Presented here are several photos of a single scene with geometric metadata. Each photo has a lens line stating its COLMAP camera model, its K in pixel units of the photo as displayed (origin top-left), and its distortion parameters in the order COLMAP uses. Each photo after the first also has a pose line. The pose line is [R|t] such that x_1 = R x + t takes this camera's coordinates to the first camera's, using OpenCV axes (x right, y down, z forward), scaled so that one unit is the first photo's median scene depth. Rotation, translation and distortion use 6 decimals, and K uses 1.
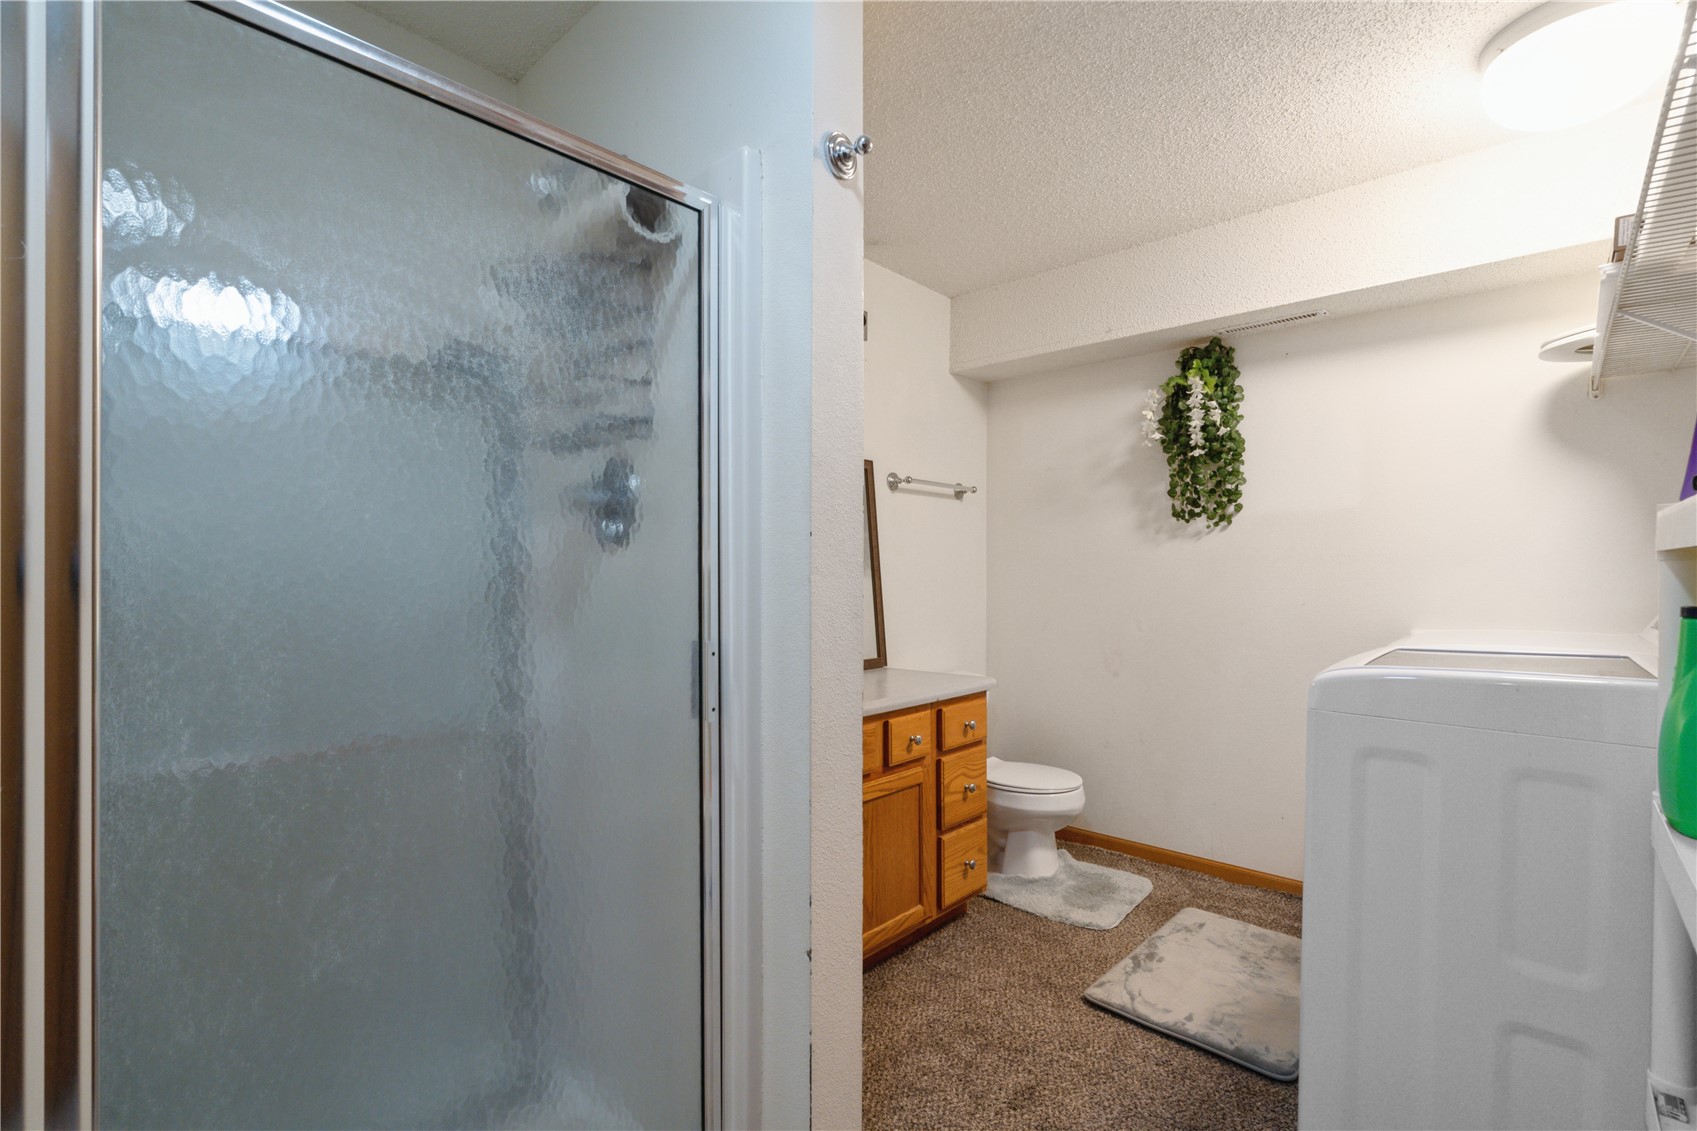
lens RADIAL K [[777.6, 0, 844.8], [0, 777.6, 569.3], [0, 0, 1]] dist [-0.008722, 0.002888]
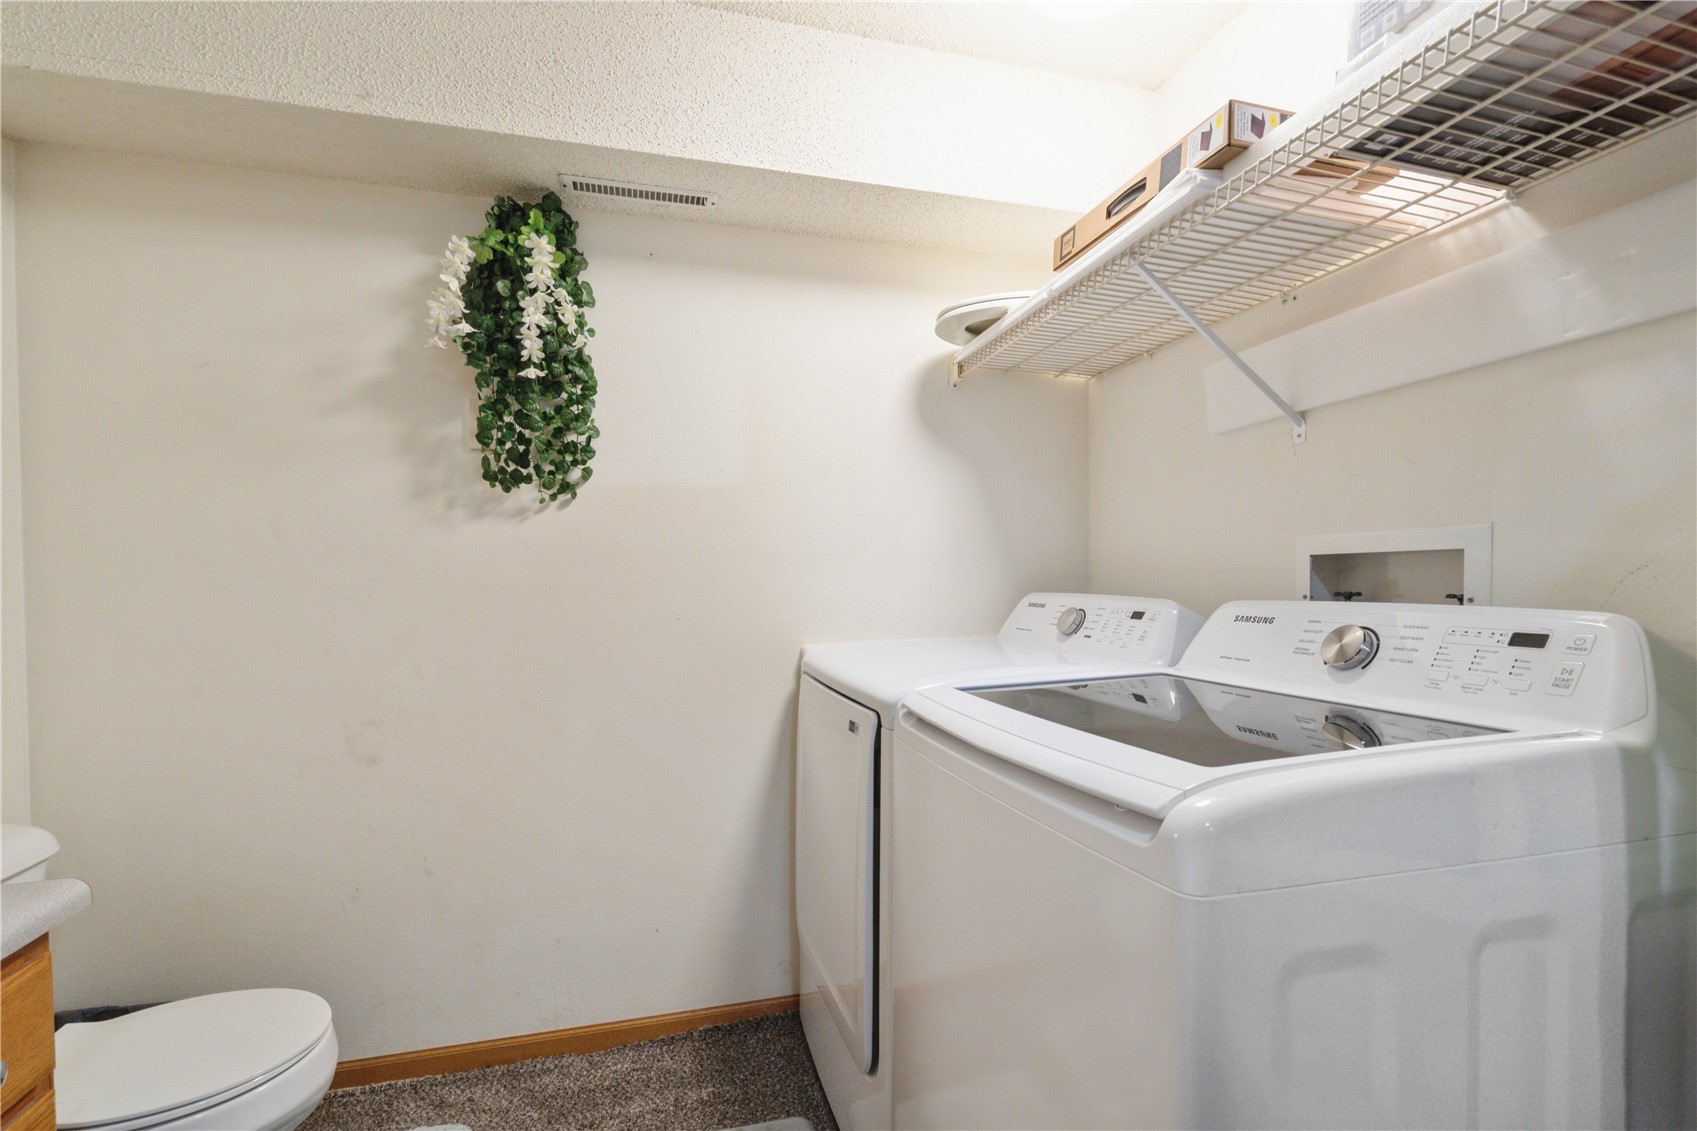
lens RADIAL K [[777.6, 0, 859.4], [0, 777.6, 590.9], [0, 0, 1]] dist [-0.008722, 0.002888]
pose [[0.527542, -0.021168, 0.849265, 0.075929], [0.003972, 0.999740, 0.022451, 0.004290], [-0.849520, -0.008471, 0.527489, 0.460968]]
